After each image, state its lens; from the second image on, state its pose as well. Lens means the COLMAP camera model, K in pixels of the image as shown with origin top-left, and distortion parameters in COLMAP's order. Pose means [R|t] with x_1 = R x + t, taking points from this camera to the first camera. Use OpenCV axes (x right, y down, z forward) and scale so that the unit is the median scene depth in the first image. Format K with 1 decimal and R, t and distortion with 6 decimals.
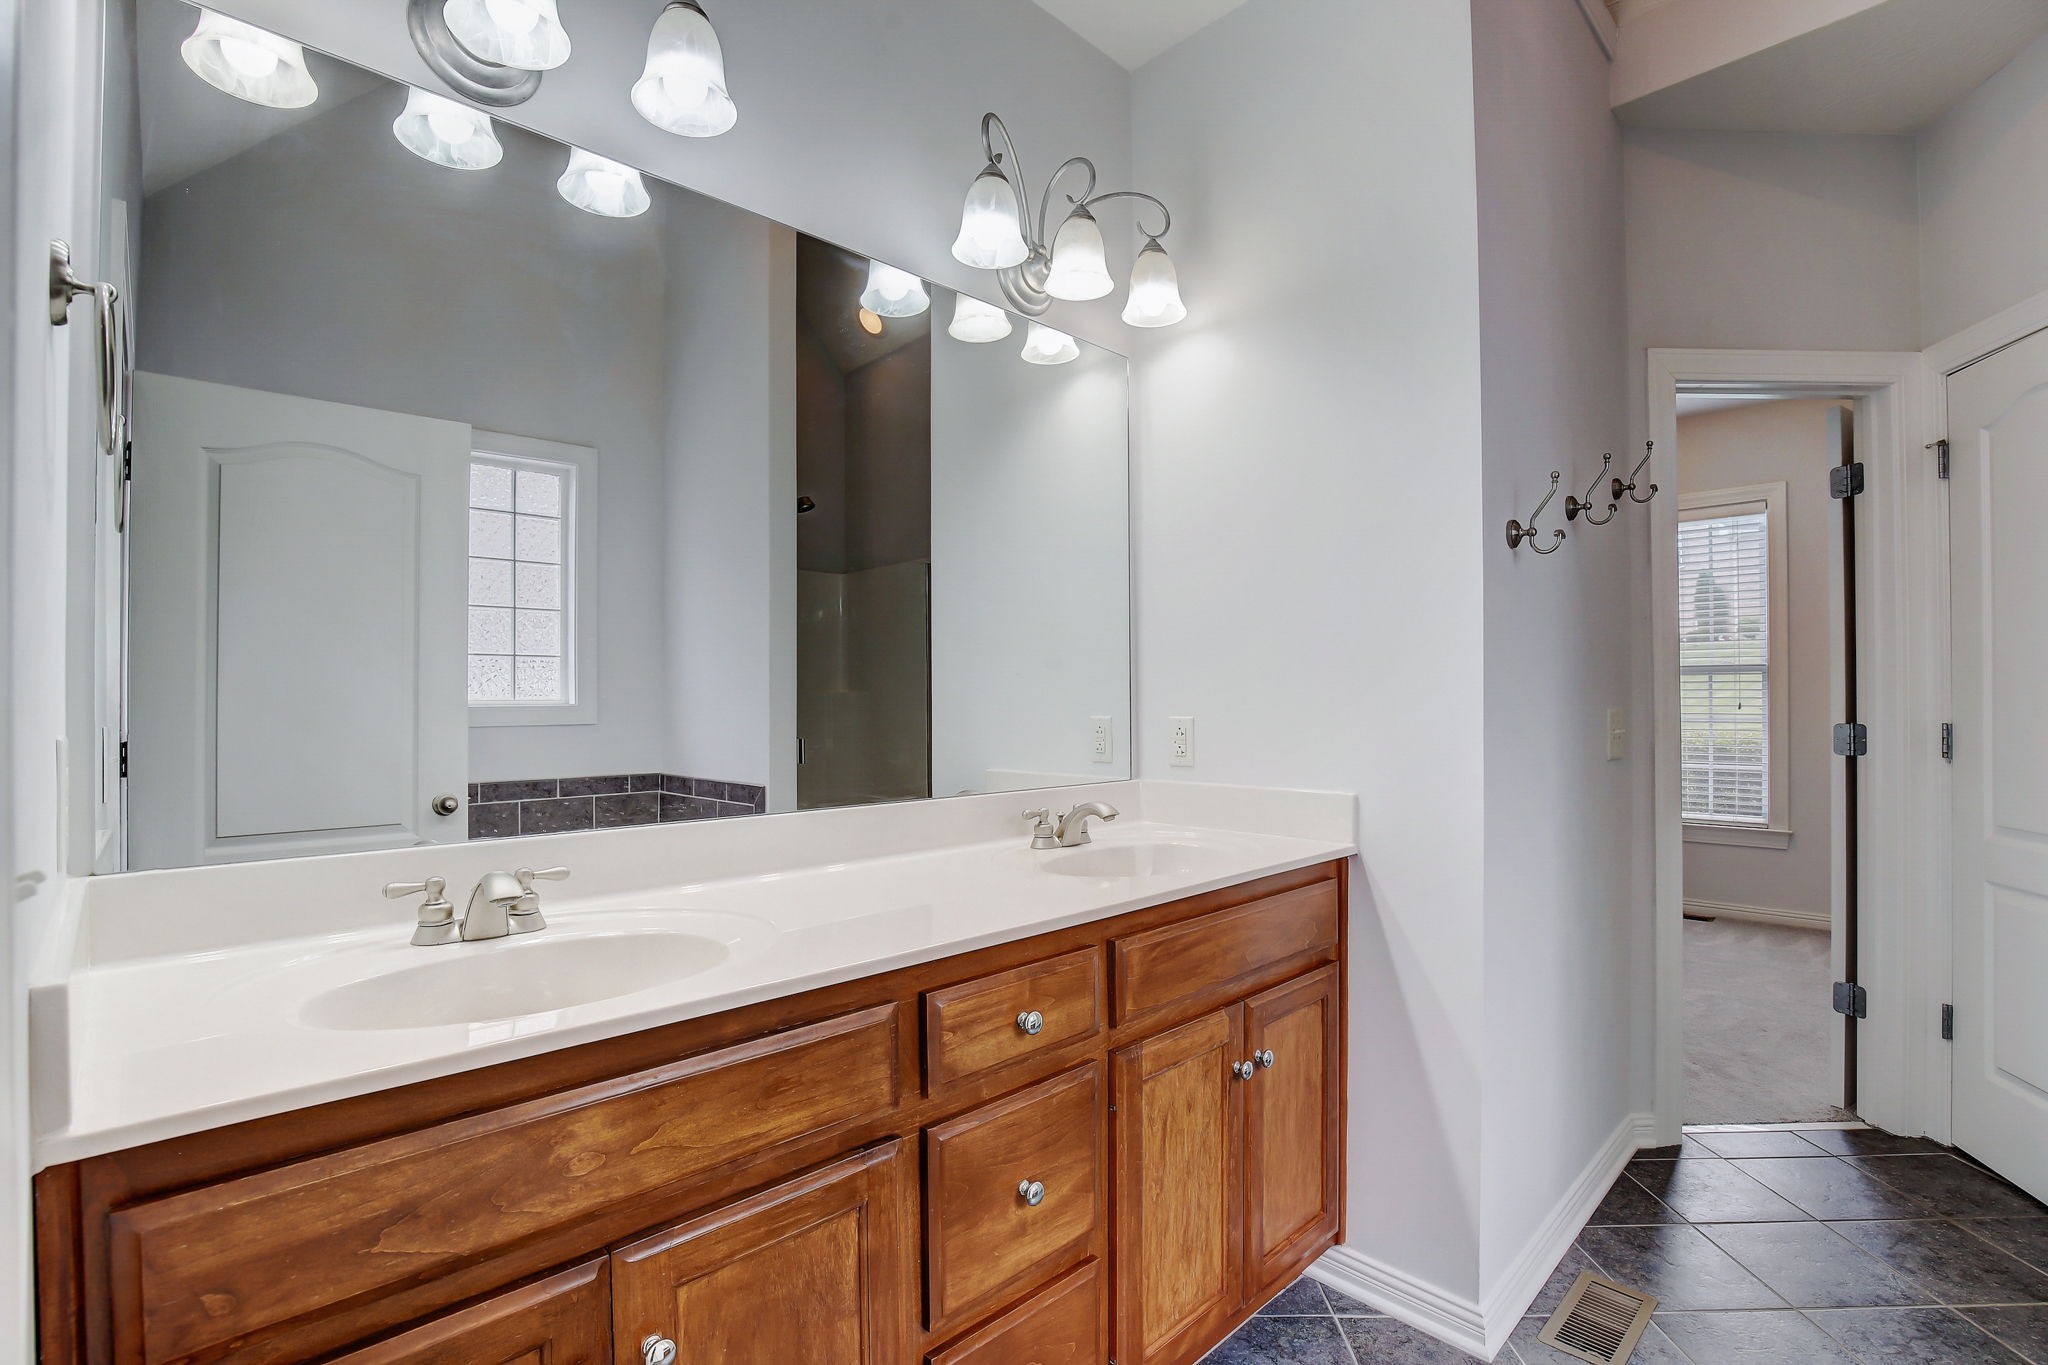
lens RADIAL K [[939.8, 0, 1005.0], [0, 939.8, 699.2], [0, 0, 1]] dist [-0.030540, 0.004724]
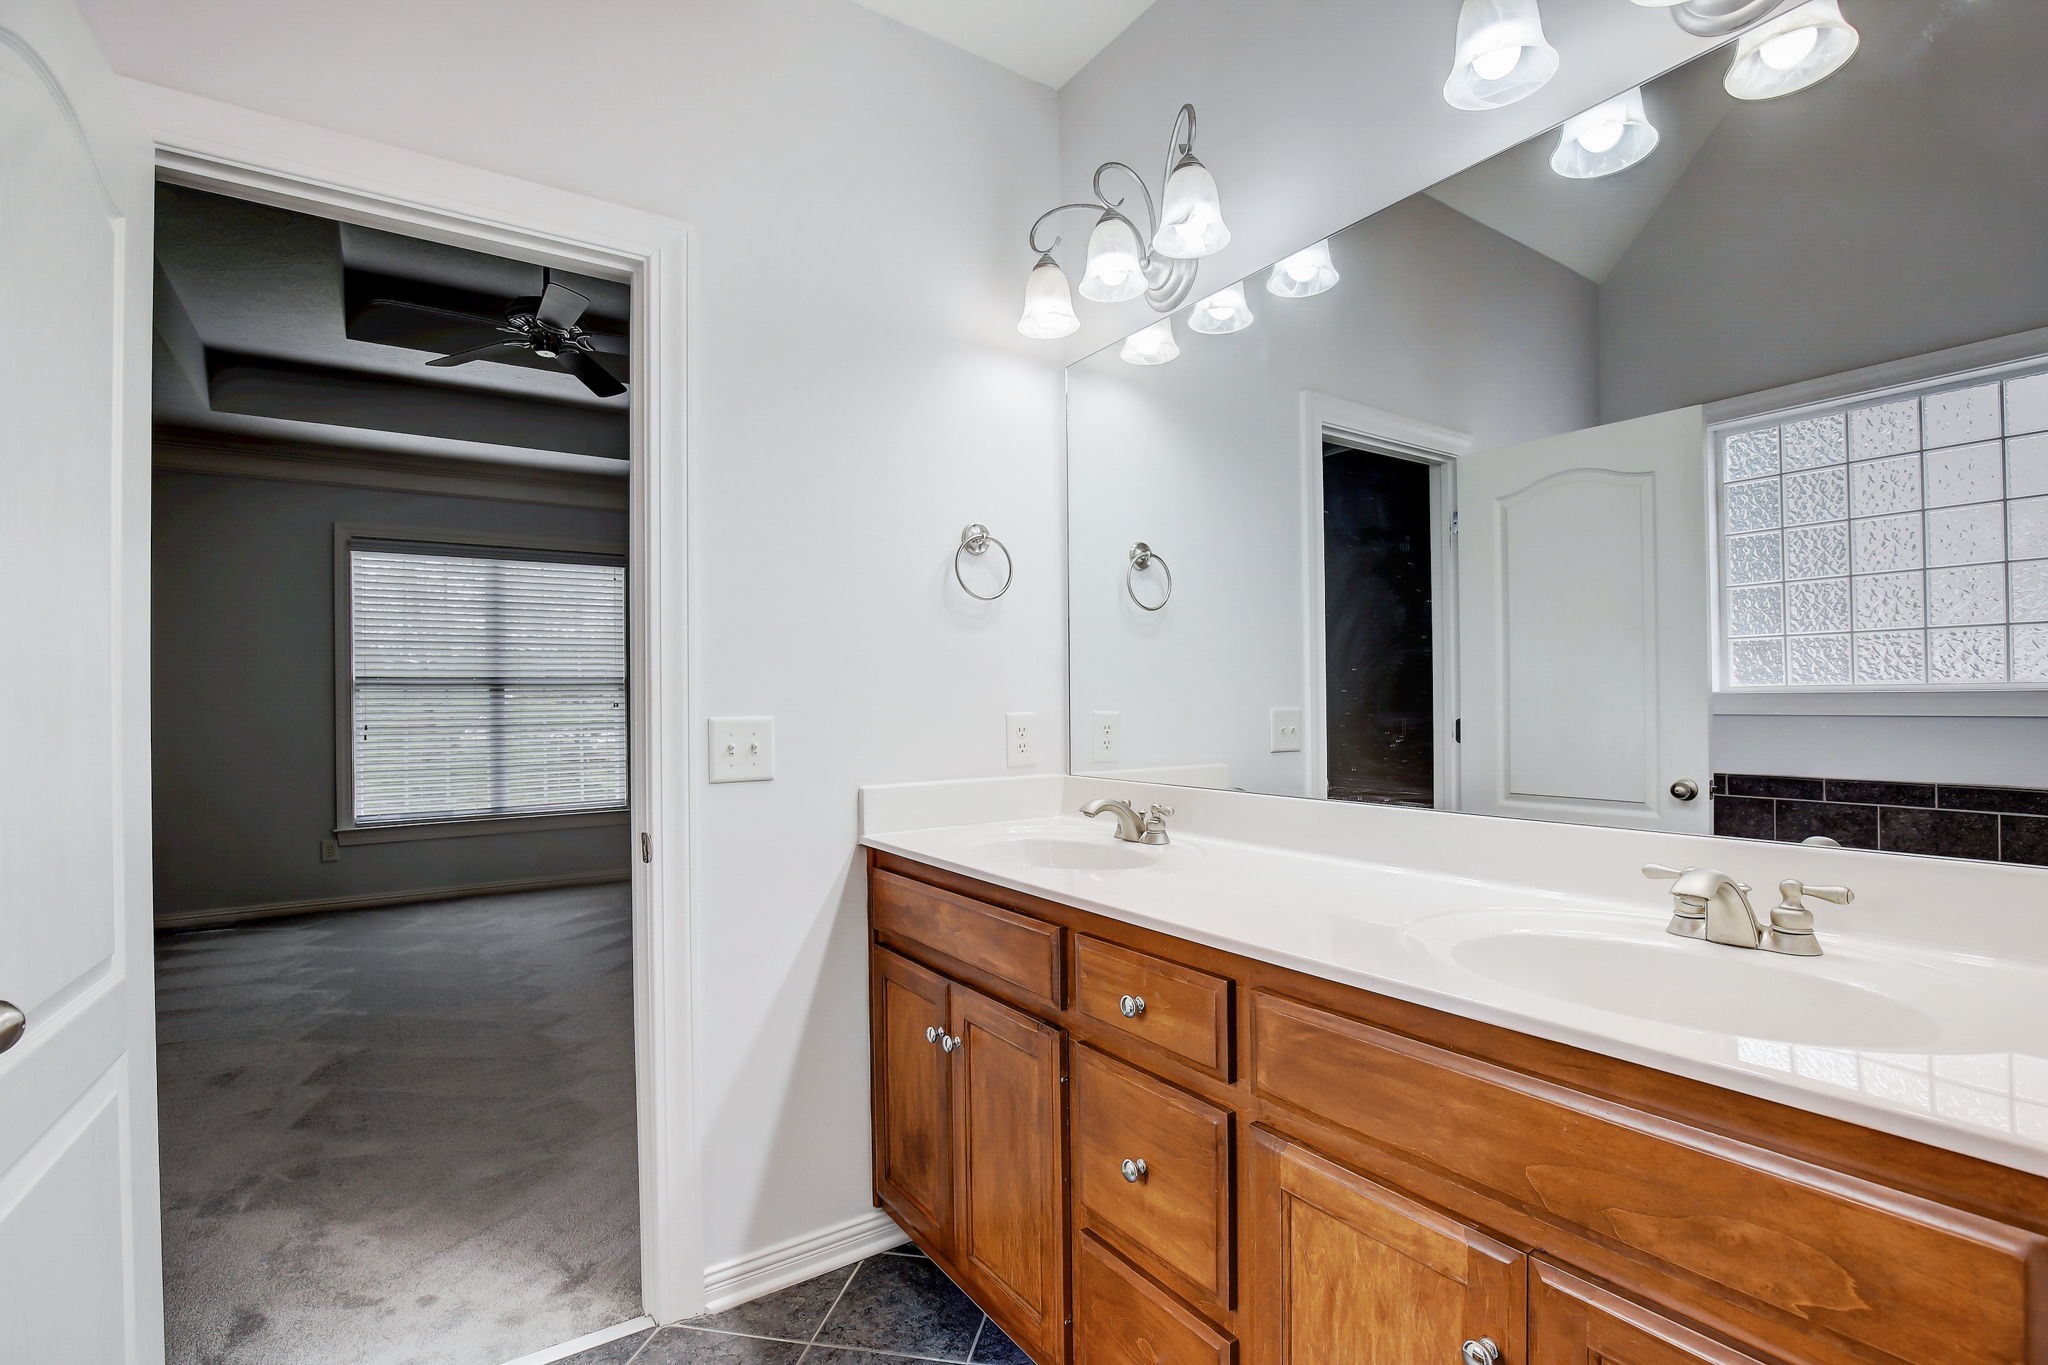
lens RADIAL K [[939.8, 0, 1002.1], [0, 939.8, 681.3], [0, 0, 1]] dist [-0.030540, 0.004724]
pose [[-0.163010, -0.006157, -0.986605, 0.888010], [0.014697, 0.999854, -0.008668, -0.008408], [0.986515, -0.015913, -0.162896, 0.847385]]
